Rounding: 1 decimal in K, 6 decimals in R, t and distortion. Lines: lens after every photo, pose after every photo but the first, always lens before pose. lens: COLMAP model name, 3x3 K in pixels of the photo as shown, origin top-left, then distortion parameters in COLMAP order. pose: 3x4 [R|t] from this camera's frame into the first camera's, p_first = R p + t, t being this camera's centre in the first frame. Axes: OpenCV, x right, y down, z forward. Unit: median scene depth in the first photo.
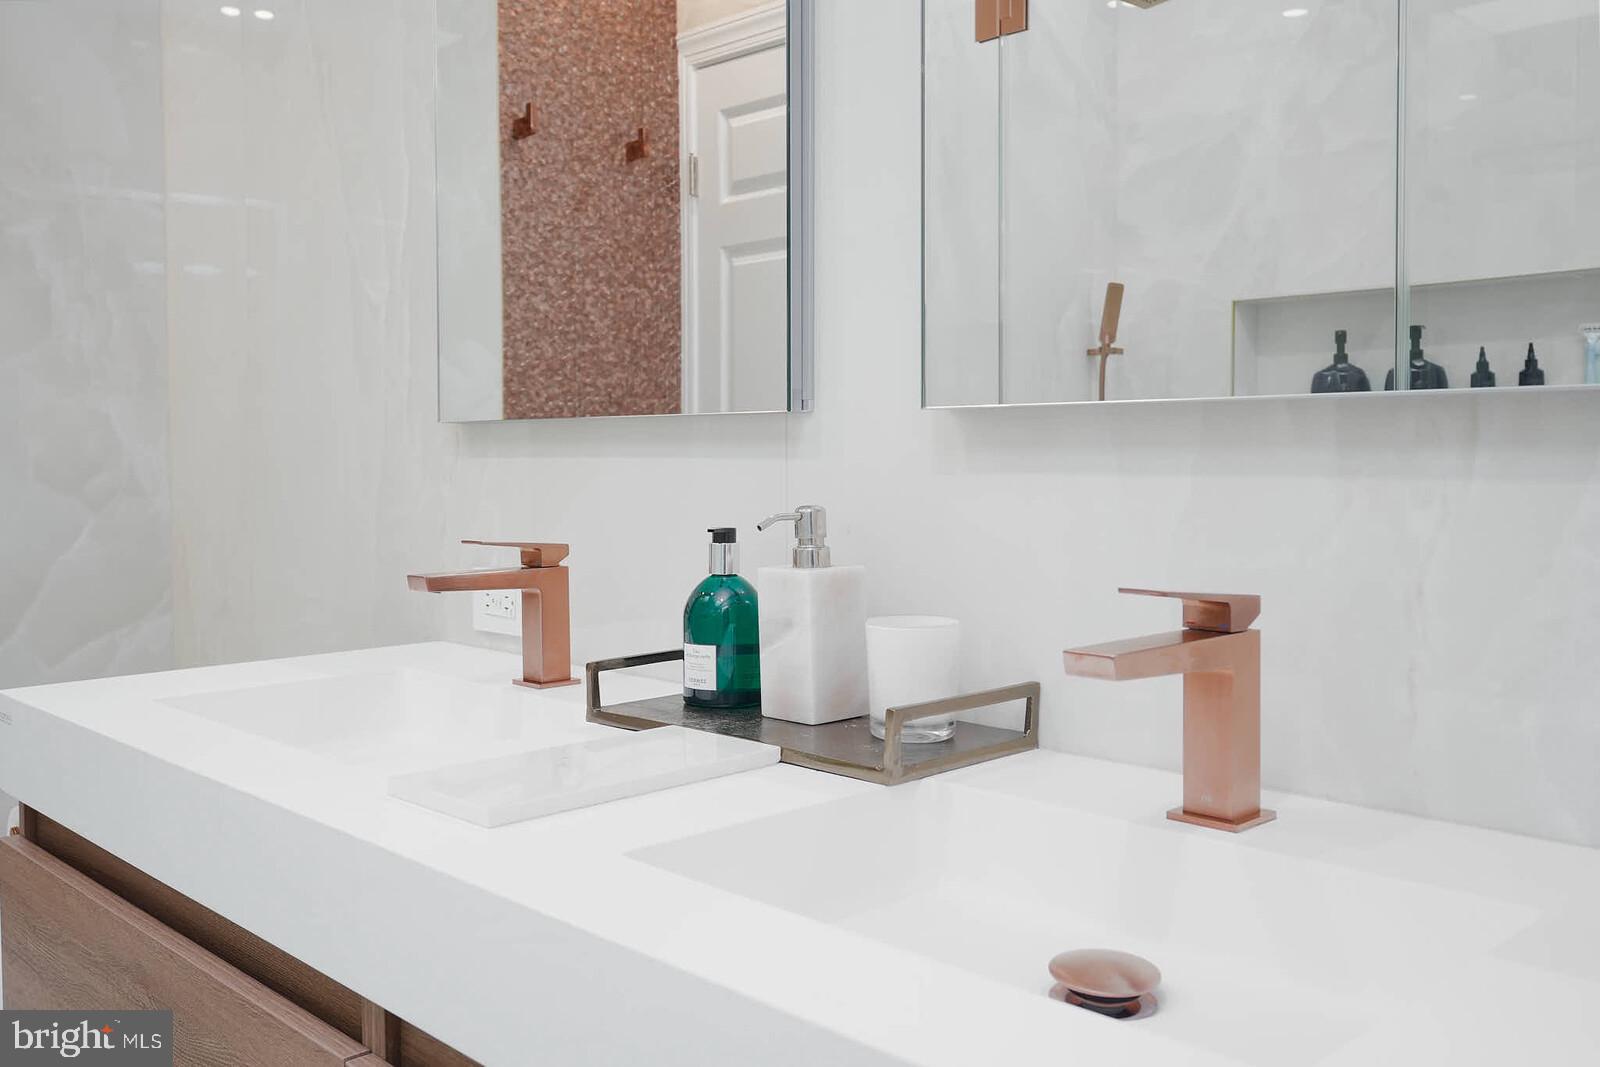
lens RADIAL K [[1442.0, 0, 800.0], [0, 1442.0, 493.2], [0, 0, 1]] dist [0.002781, -0.012710]
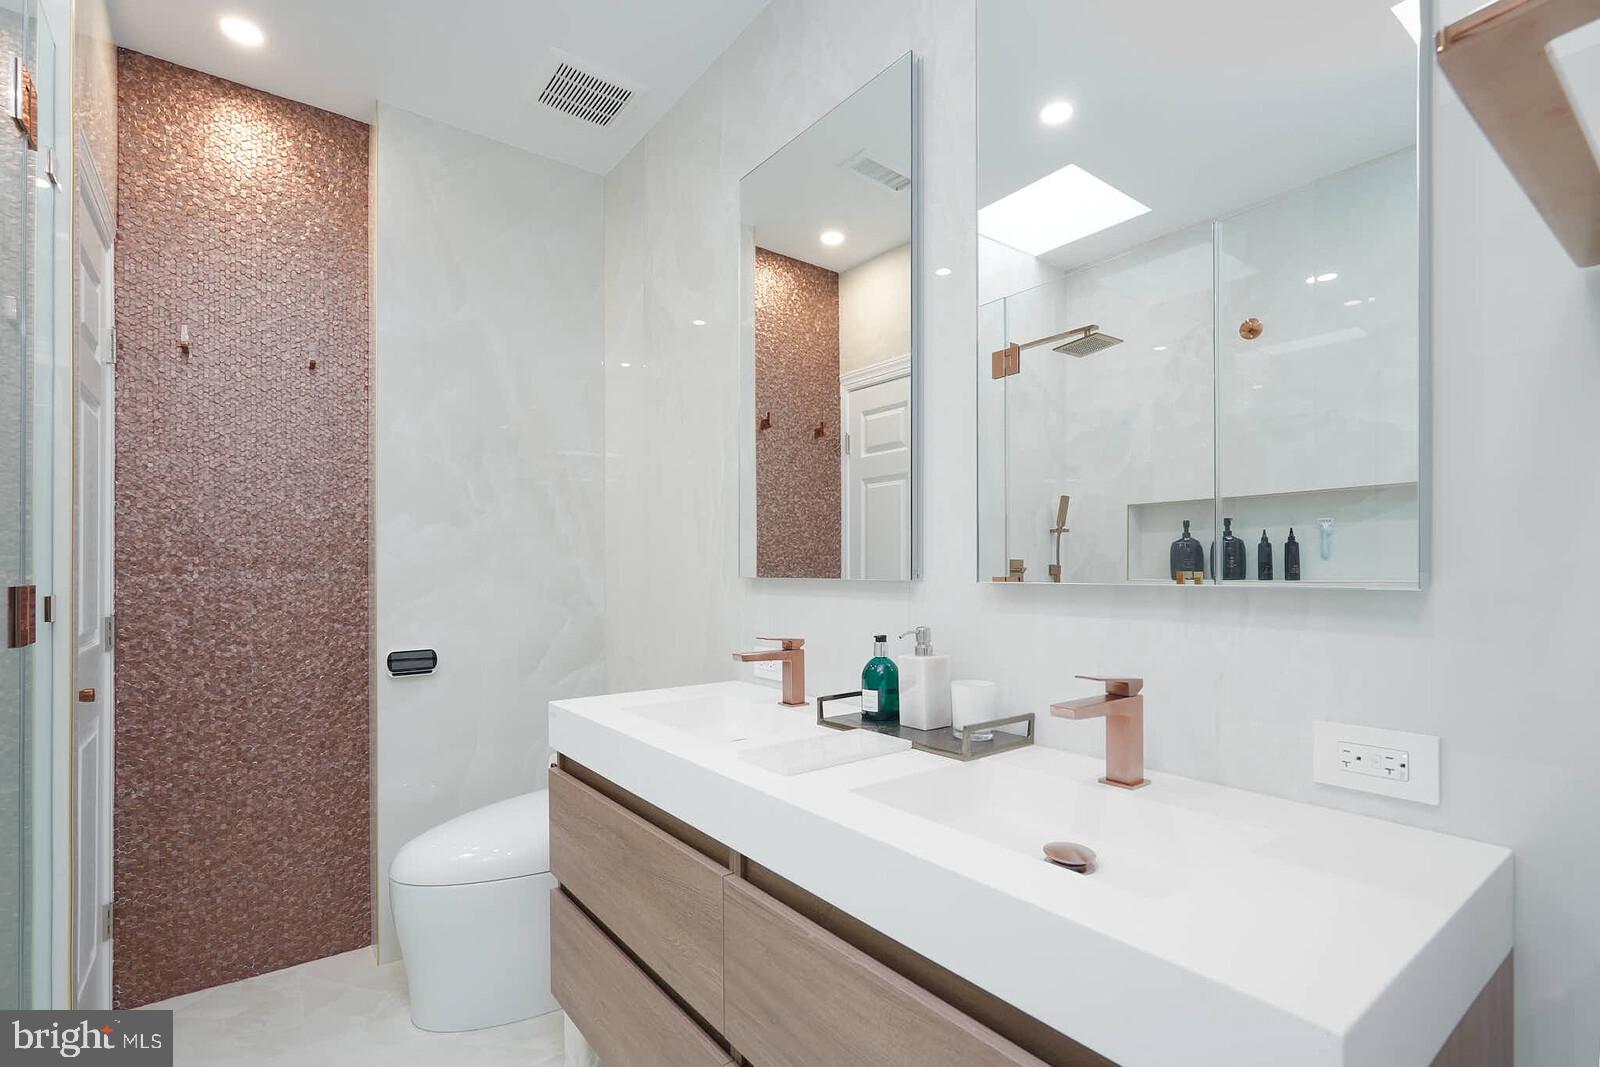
lens RADIAL K [[750.5, 0, 798.9], [0, 750.5, 566.4], [0, 0, 1]] dist [-0.017593, 0.000263]
pose [[0.992407, 0.001564, -0.122989, -0.032671], [-0.005800, 0.999402, -0.034098, -0.034614], [0.122862, 0.034552, 0.991822, -0.107280]]
